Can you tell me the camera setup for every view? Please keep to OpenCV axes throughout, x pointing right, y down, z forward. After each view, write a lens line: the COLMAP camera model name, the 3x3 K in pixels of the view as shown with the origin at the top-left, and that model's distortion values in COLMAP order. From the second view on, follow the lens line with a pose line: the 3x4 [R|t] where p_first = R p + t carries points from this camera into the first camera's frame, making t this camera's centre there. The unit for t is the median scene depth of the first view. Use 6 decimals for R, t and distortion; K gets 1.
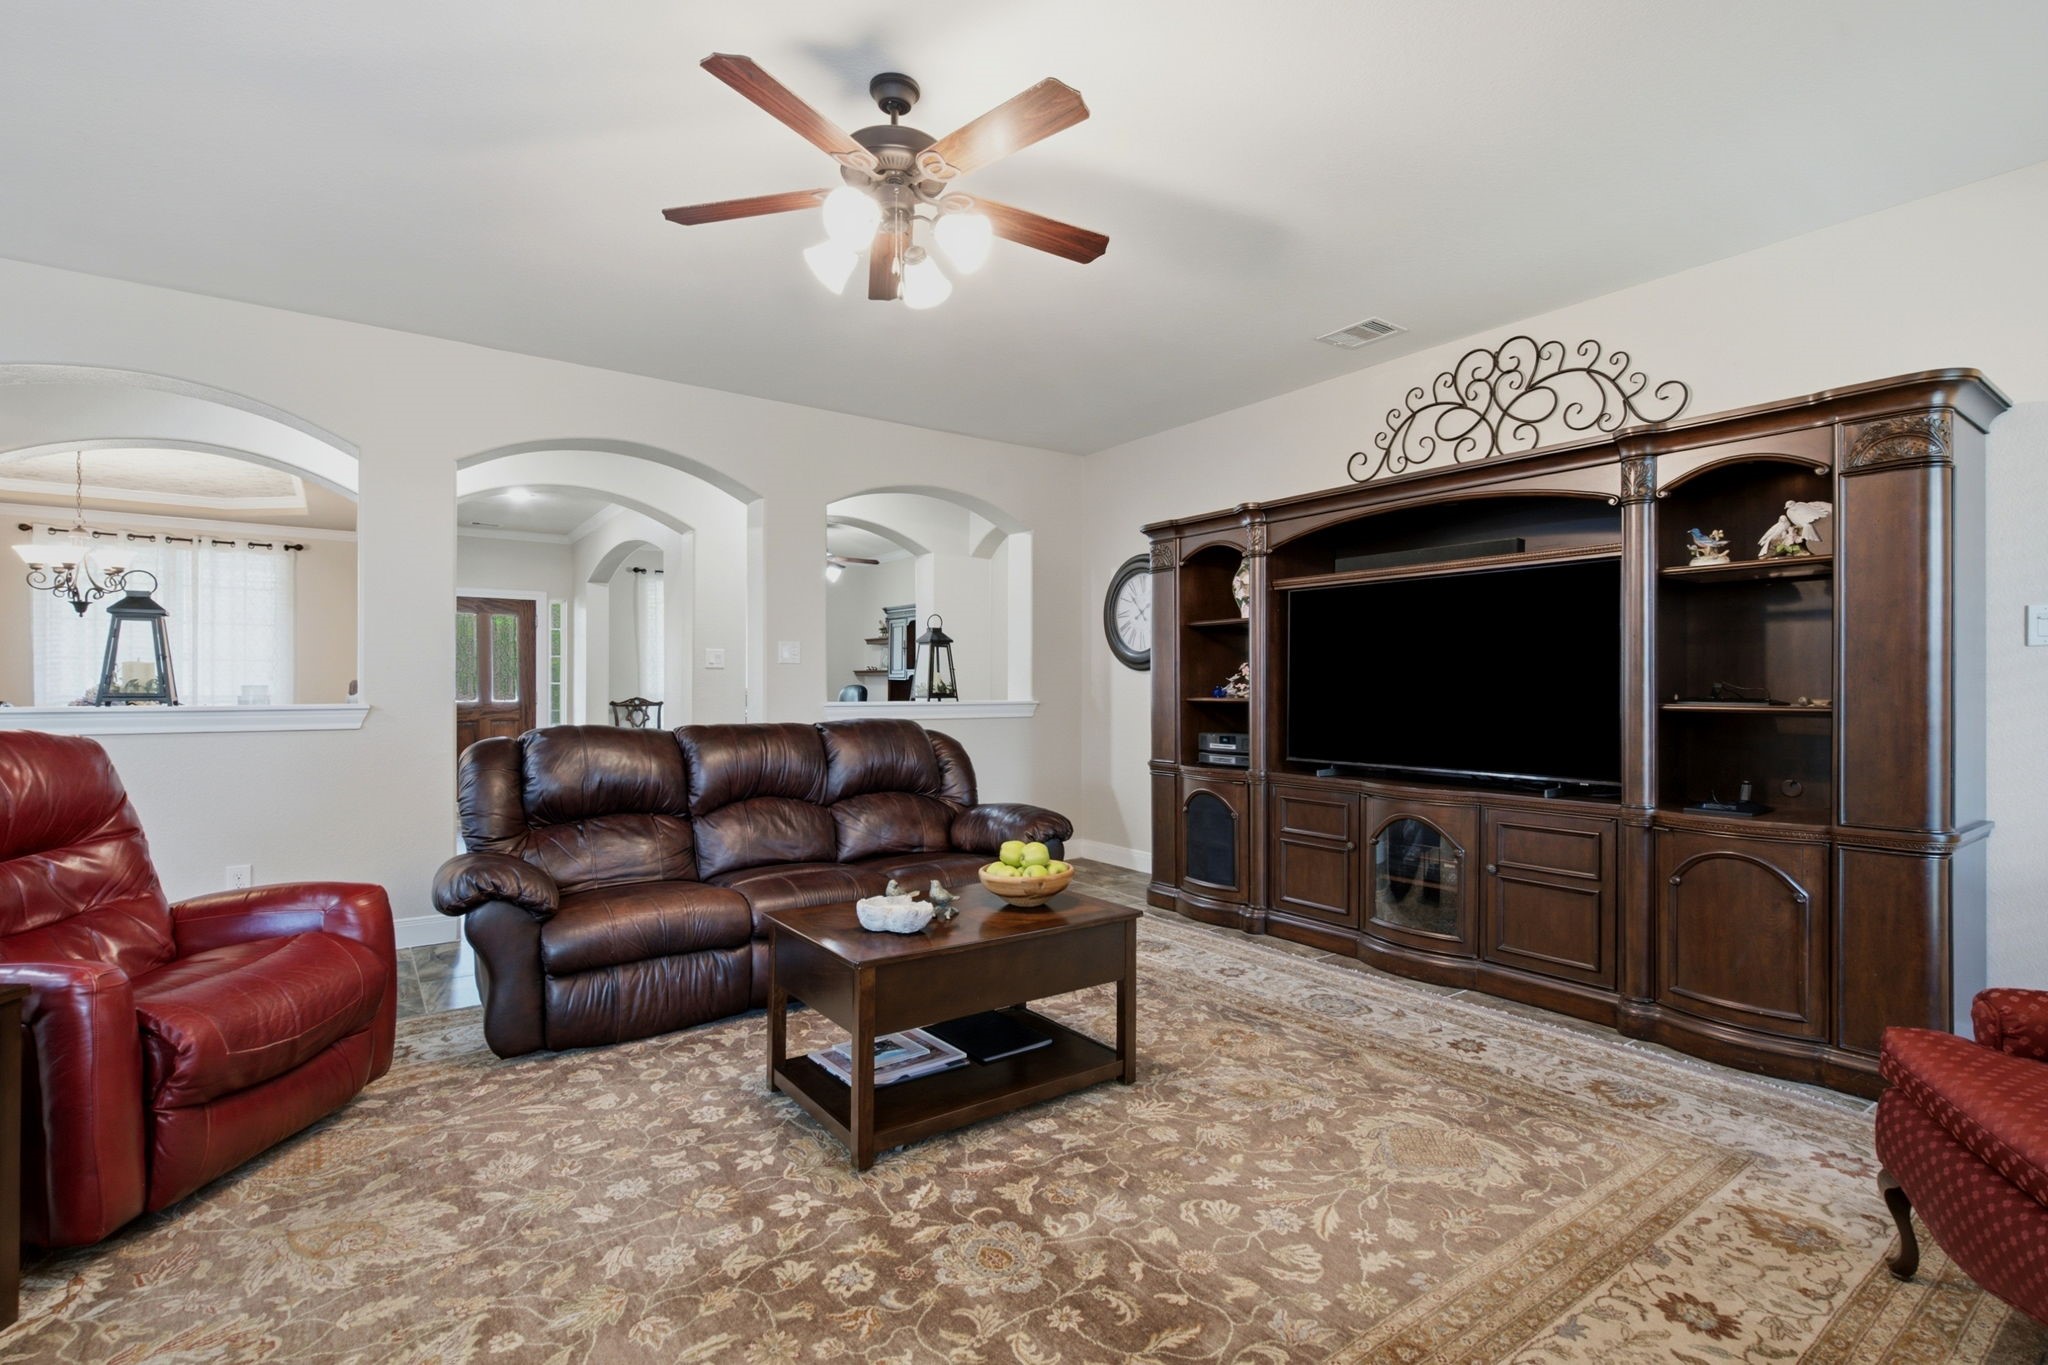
lens RADIAL K [[950.4, 0, 1012.1], [0, 950.4, 681.3], [0, 0, 1]] dist [0.004150, 0.000322]
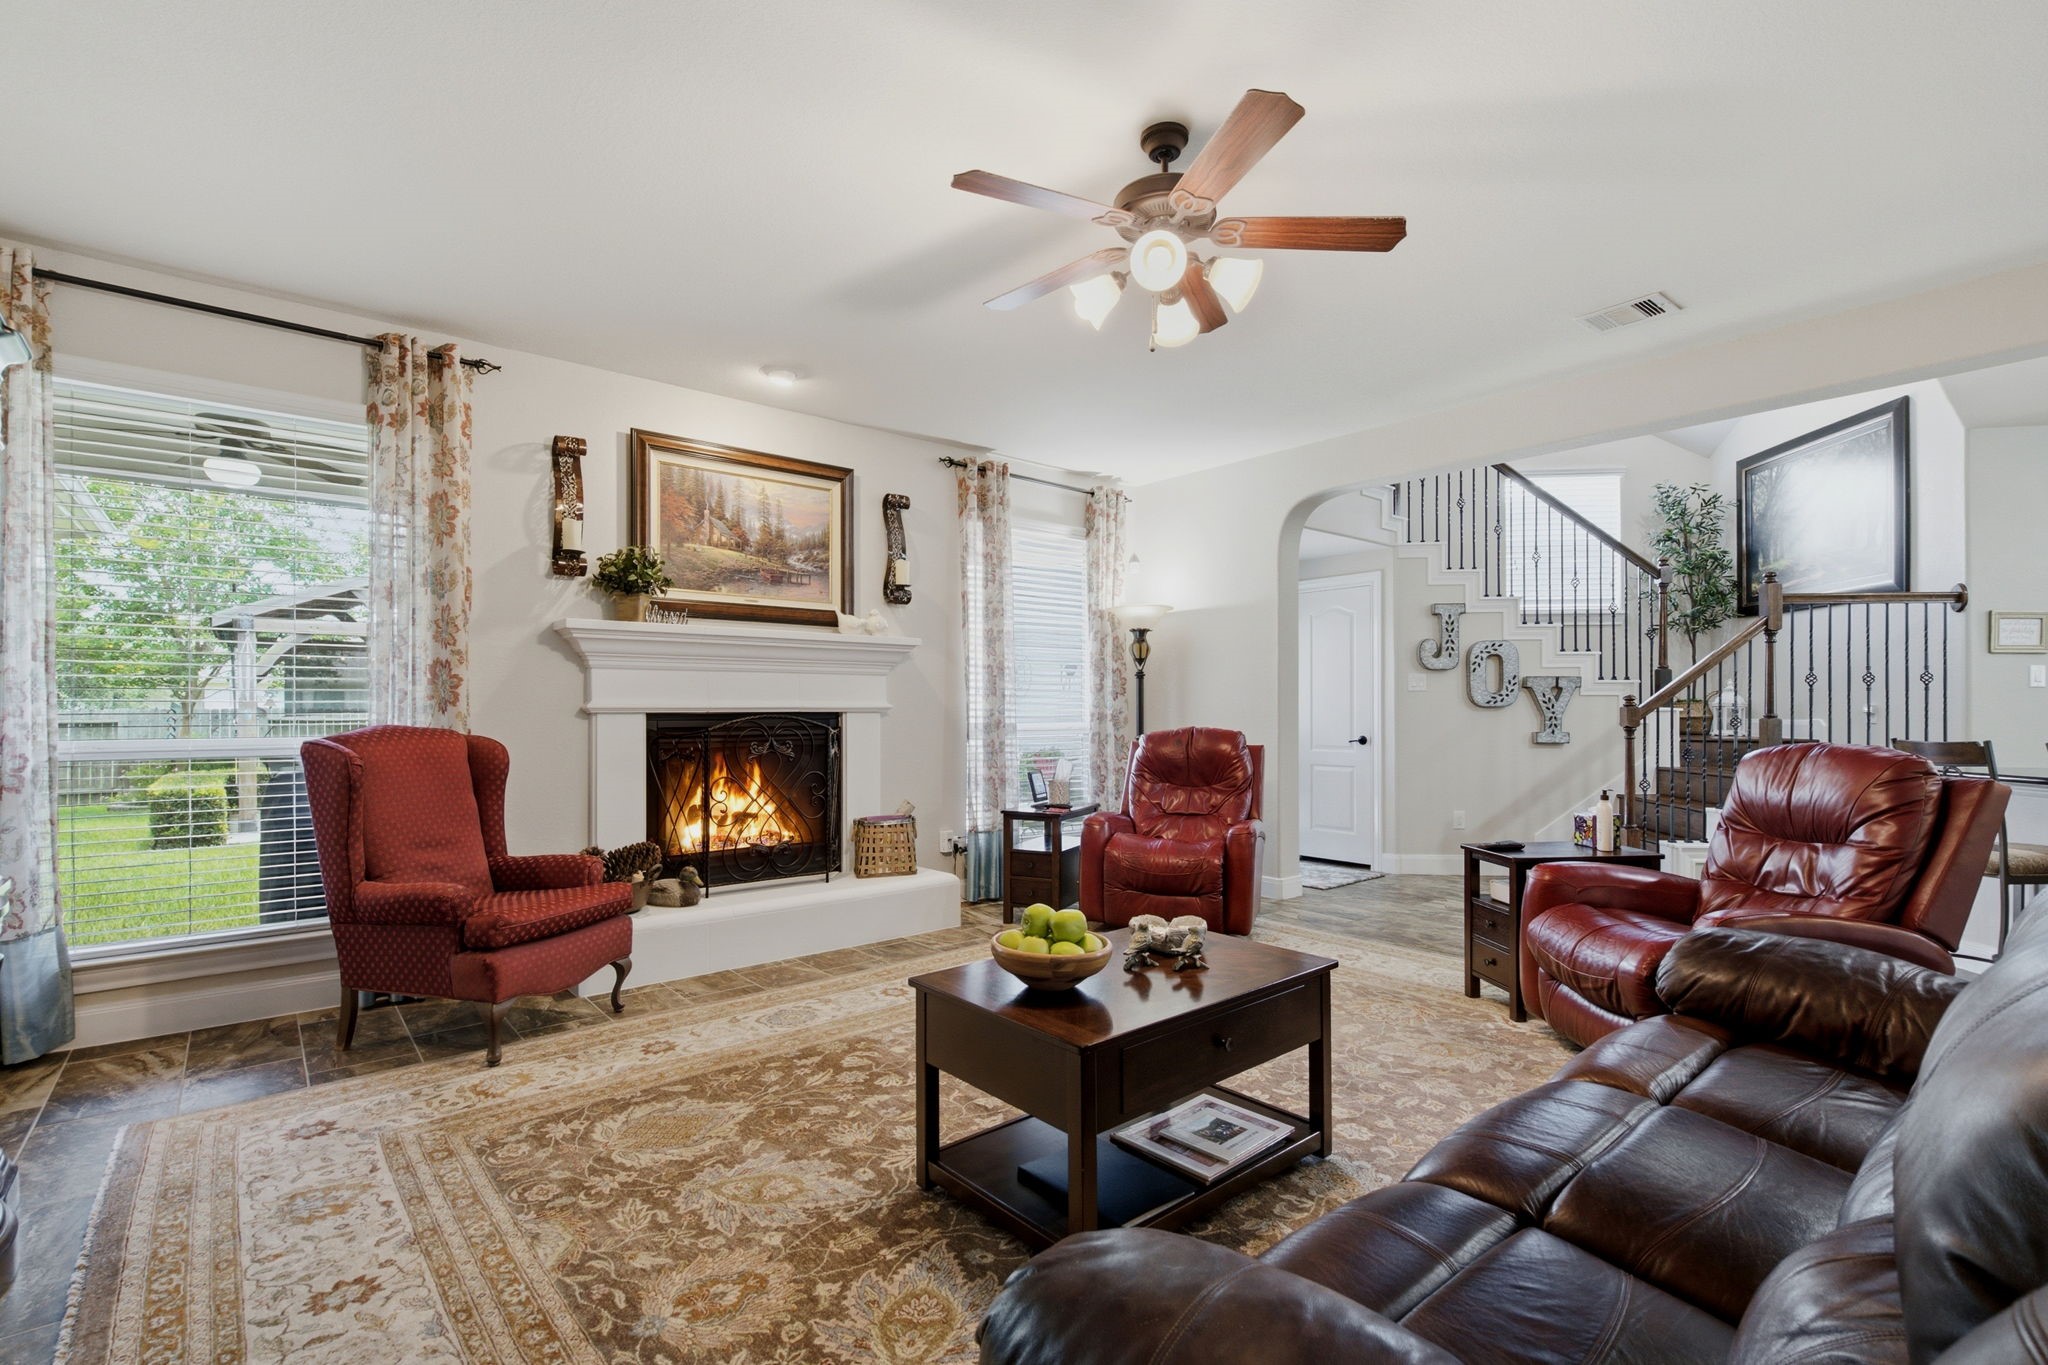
lens RADIAL K [[933.0, 0, 1023.2], [0, 933.0, 700.0], [0, 0, 1]] dist [0.008610, -0.000976]
pose [[-0.996366, -0.001644, -0.085154, 0.107297], [-0.000398, 0.999893, -0.014650, 0.009996], [0.085169, -0.014563, -0.996260, 1.832018]]
